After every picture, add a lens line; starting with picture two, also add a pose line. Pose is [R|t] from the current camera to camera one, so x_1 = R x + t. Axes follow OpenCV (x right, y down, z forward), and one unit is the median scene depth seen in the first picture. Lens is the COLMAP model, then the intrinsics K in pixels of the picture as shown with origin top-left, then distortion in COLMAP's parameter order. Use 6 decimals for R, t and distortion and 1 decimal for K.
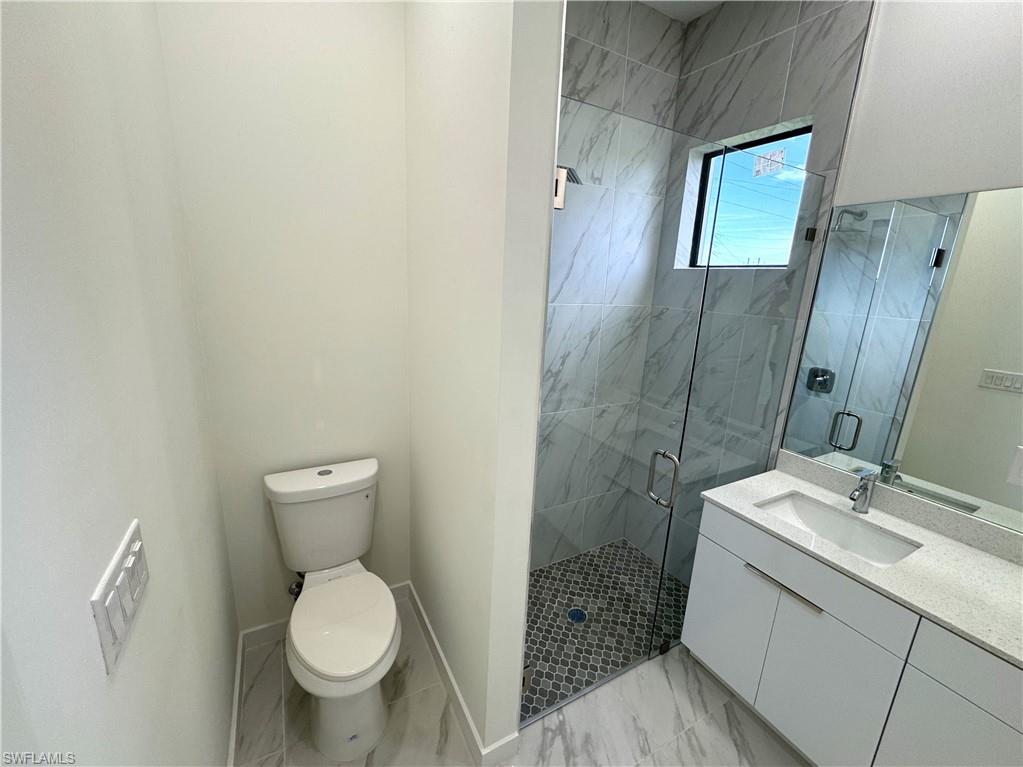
lens RADIAL K [[416.9, 0, 511.5], [0, 416.9, 383.5], [0, 0, 1]] dist [0.002135, -0.000040]
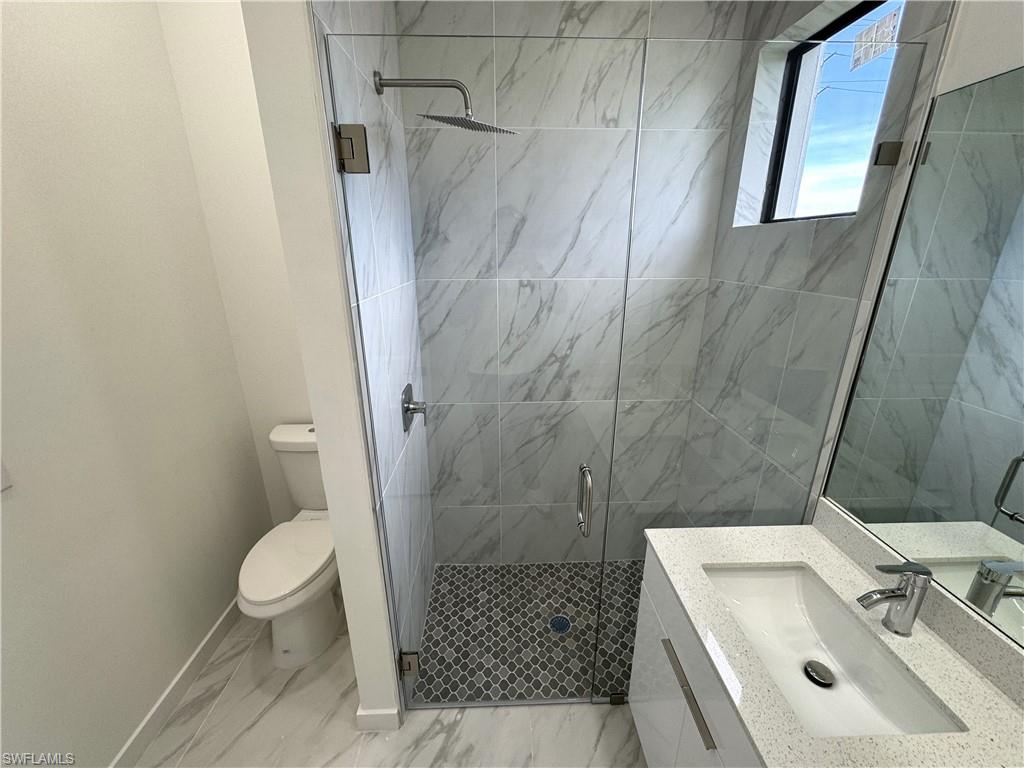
lens RADIAL K [[406.6, 0, 512.4], [0, 406.6, 382.7], [0, 0, 1]] dist [0.002726, 0.000466]
pose [[0.890396, 0.097192, -0.444690, 0.416114], [-0.066227, 0.994204, 0.084689, -0.039902], [0.450344, -0.045956, 0.891672, 0.183971]]
